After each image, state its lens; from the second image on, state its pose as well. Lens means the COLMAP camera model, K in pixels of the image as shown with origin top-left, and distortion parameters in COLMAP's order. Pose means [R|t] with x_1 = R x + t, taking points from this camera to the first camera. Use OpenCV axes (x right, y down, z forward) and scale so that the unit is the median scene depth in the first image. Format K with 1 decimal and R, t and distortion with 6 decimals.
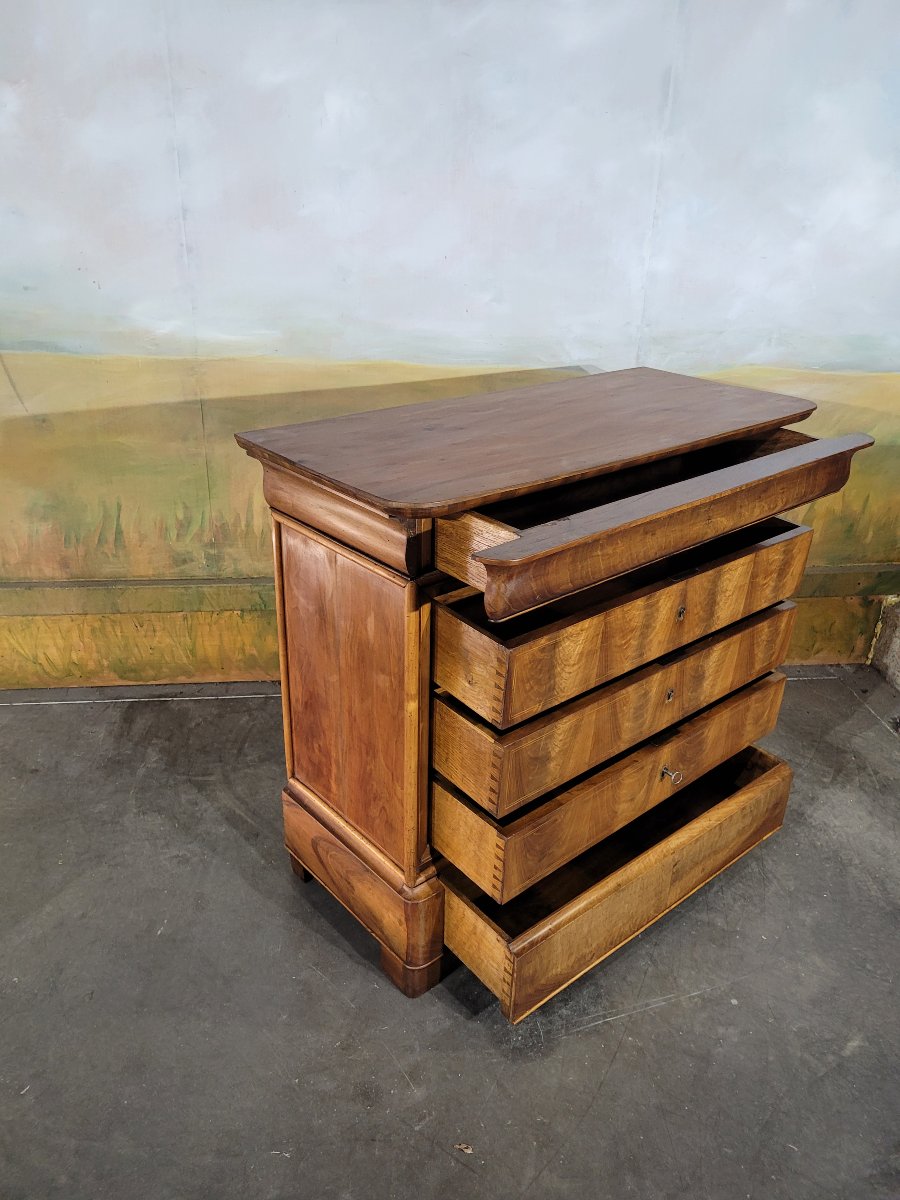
lens RADIAL K [[901.0, 0, 459.7], [0, 901.0, 585.1], [0, 0, 1]] dist [0.044037, -0.029640]
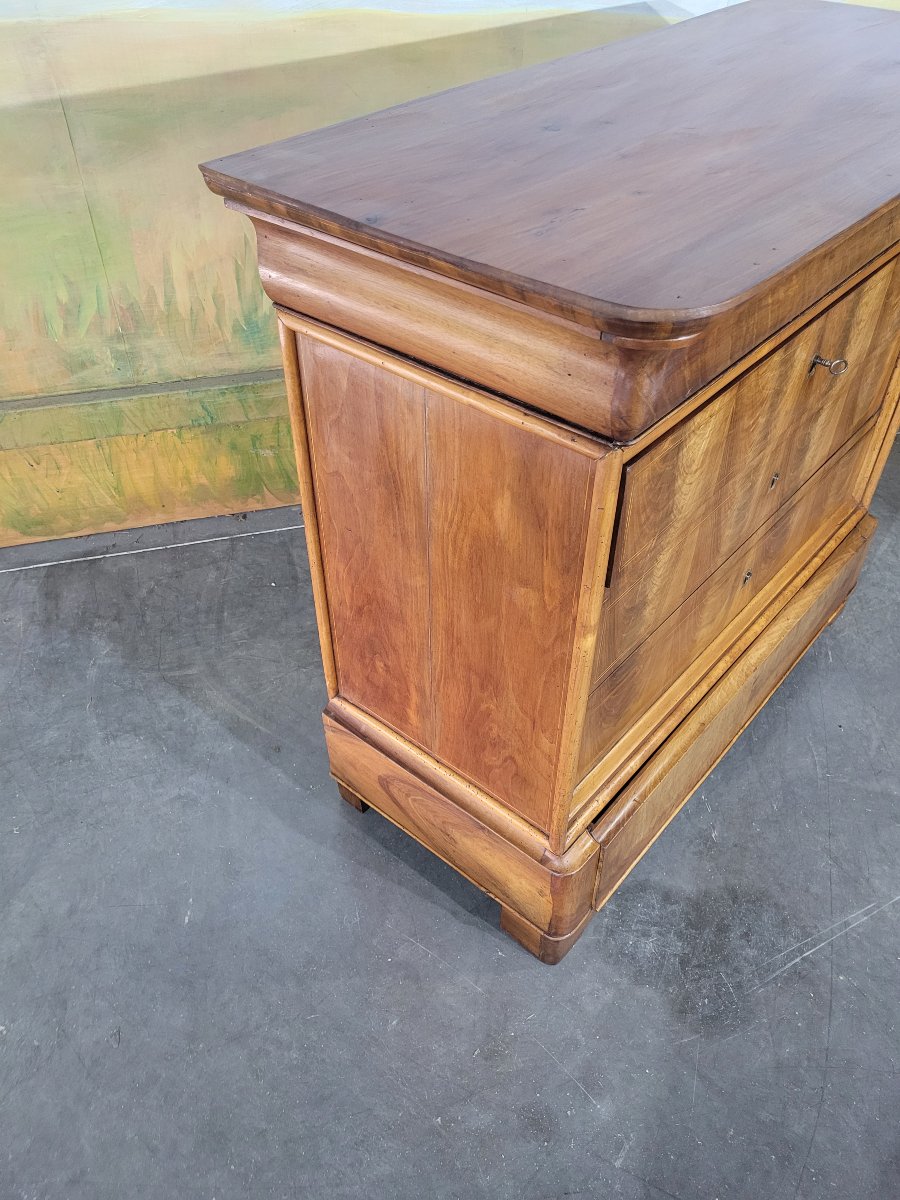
lens RADIAL K [[903.2, 0, 457.2], [0, 903.2, 597.0], [0, 0, 1]] dist [0.039814, -0.028315]
pose [[0.987938, -0.118569, 0.099600, -0.122606], [0.082178, 0.946602, 0.311755, -0.056050], [-0.131247, -0.299810, 0.944928, 0.278938]]
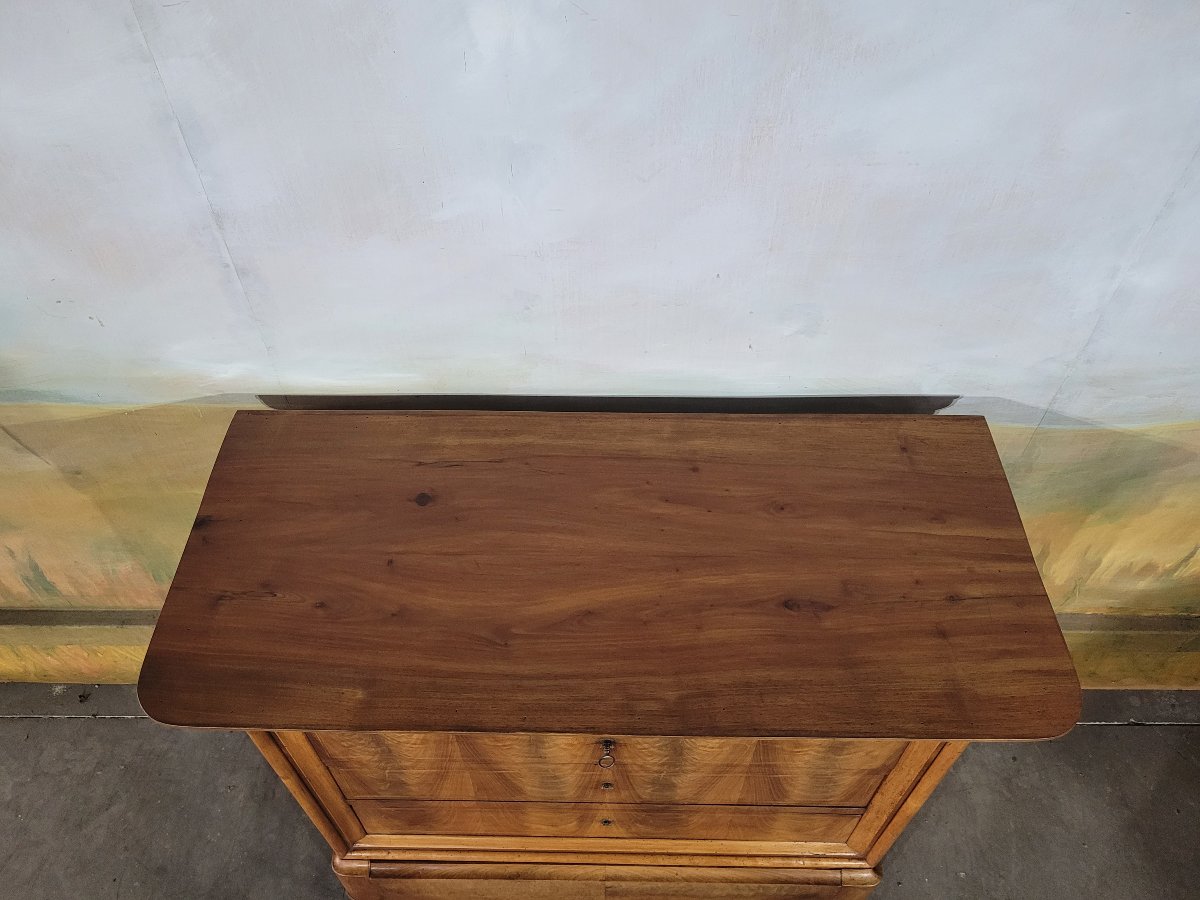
lens RADIAL K [[901.0, 0, 590.8], [0, 901.0, 448.4], [0, 0, 1]] dist [0.044037, -0.029640]
pose [[0.992181, 0.067930, -0.104706, -0.026178], [-0.015174, 0.898346, 0.439026, -0.486491], [0.123885, -0.434004, 0.892353, 0.470317]]
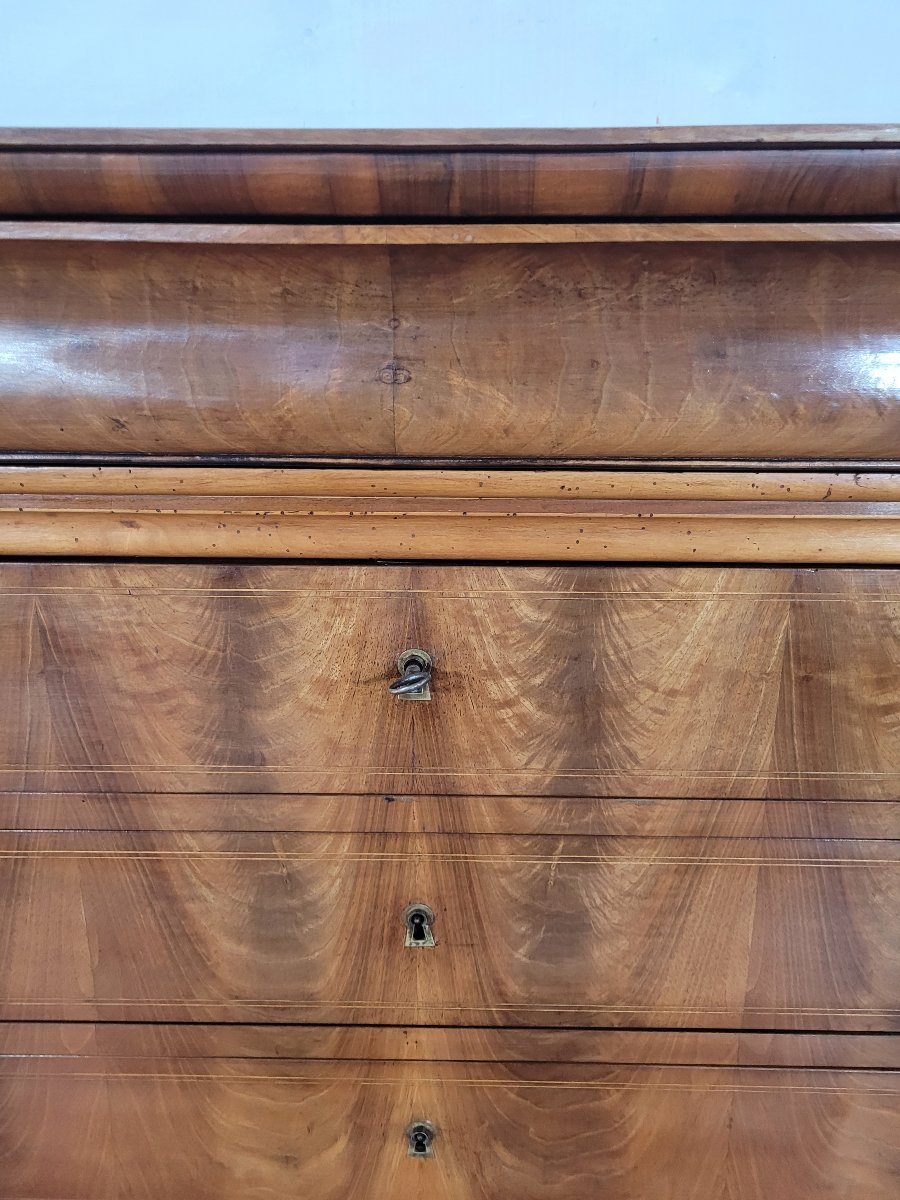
lens RADIAL K [[904.8, 0, 458.5], [0, 904.8, 595.2], [0, 0, 1]] dist [0.023231, -0.004477]
pose [[0.992909, 0.009642, -0.118485, -0.024506], [-0.023618, 0.992836, -0.117128, -0.076992], [0.116506, 0.119096, 0.986024, 0.662987]]
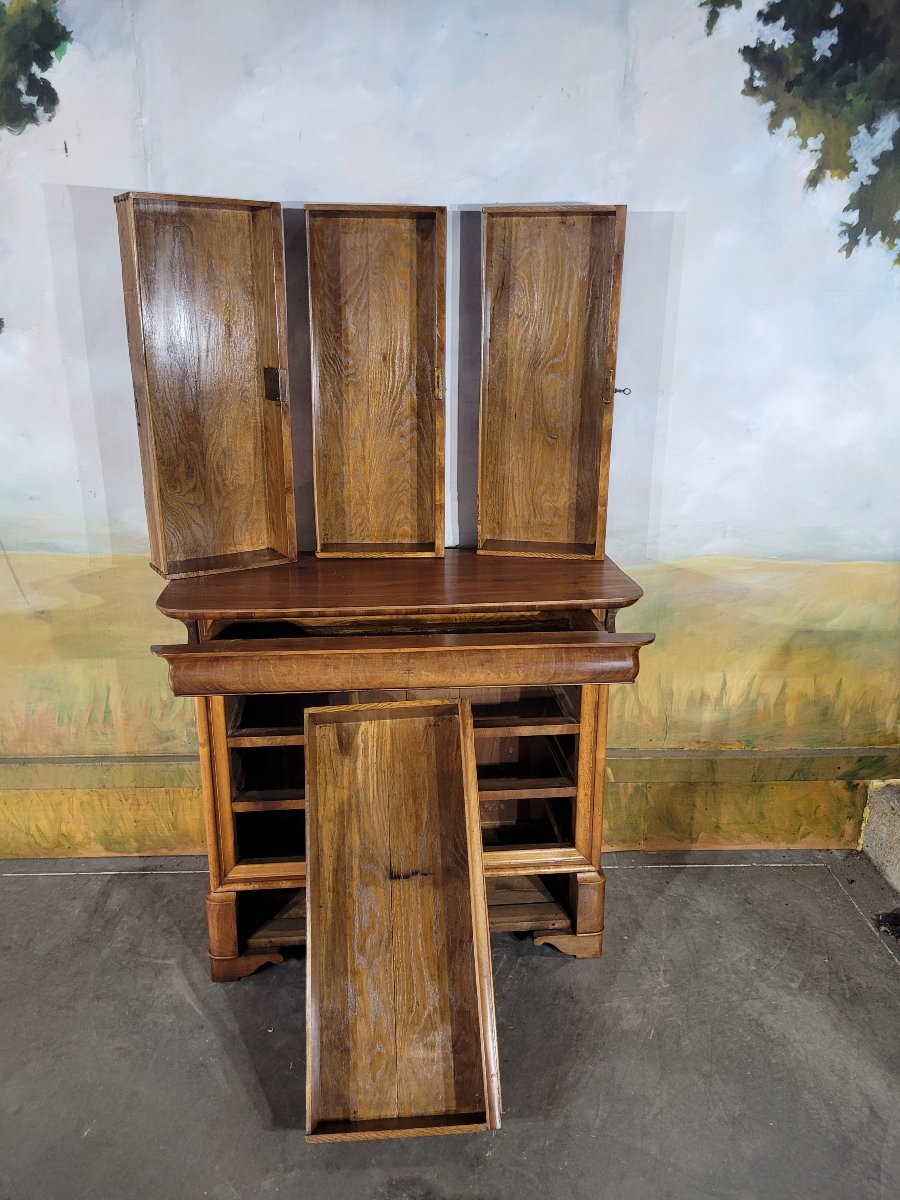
lens RADIAL K [[898.5, 0, 450.9], [0, 898.5, 592.4], [0, 0, 1]] dist [0.053690, -0.035423]
pose [[0.995958, 0.000175, -0.089817, 0.128953], [-0.011625, 0.991838, -0.126976, -0.071087], [0.089061, 0.127506, 0.987831, -0.037085]]
